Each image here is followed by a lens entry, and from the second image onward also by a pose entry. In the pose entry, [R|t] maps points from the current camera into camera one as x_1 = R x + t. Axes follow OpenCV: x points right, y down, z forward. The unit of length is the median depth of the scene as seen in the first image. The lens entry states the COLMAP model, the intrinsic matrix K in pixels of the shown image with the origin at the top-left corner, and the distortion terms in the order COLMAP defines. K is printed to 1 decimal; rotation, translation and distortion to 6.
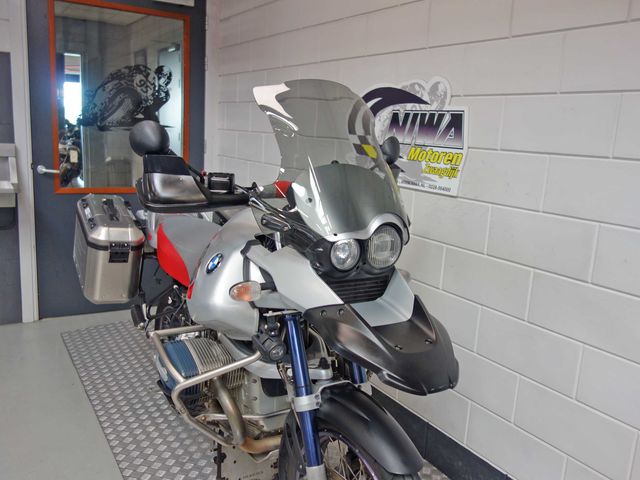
lens RADIAL K [[563.2, 0, 320.0], [0, 563.2, 240.0], [0, 0, 1]] dist [0.006256, -0.007981]
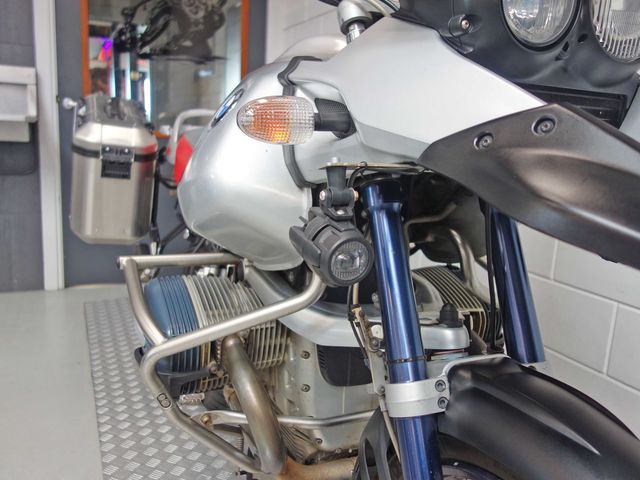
lens RADIAL K [[563.2, 0, 320.0], [0, 563.2, 240.0], [0, 0, 1]] dist [0.006256, -0.007981]
pose [[0.991041, 0.020488, -0.131977, -0.035887], [-0.021763, 0.999729, -0.008226, 0.149352], [0.131773, 0.011024, 0.991219, 0.483498]]
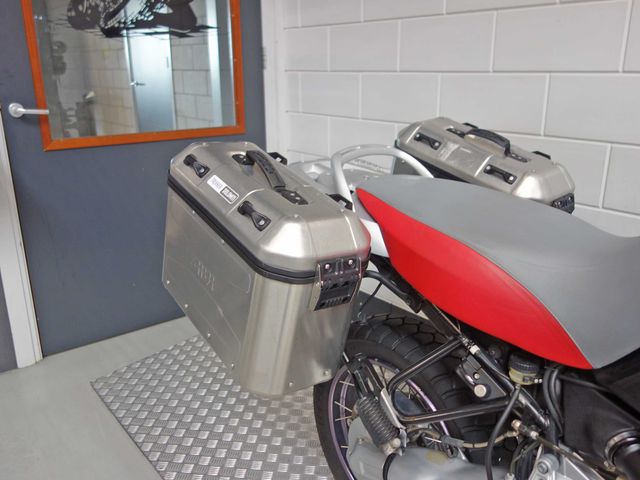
lens RADIAL K [[563.2, 0, 320.0], [0, 563.2, 240.0], [0, 0, 1]] dist [0.006256, -0.007981]
pose [[0.990690, -0.096523, 0.095999, -0.525738], [0.085149, 0.989564, 0.116244, -0.071510], [-0.106218, -0.106988, 0.988570, 0.796097]]
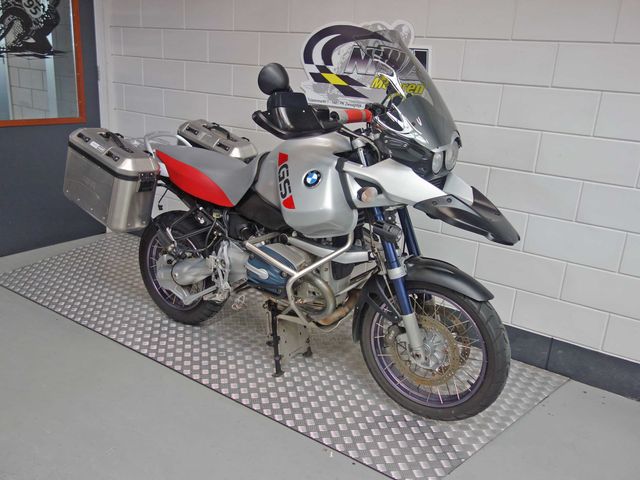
lens RADIAL K [[563.2, 0, 320.0], [0, 563.2, 240.0], [0, 0, 1]] dist [0.006256, -0.007981]
pose [[0.913044, -0.122286, 0.389097, -0.632884], [0.067091, 0.986030, 0.152457, -0.012783], [-0.402305, -0.113095, 0.908493, -0.154046]]
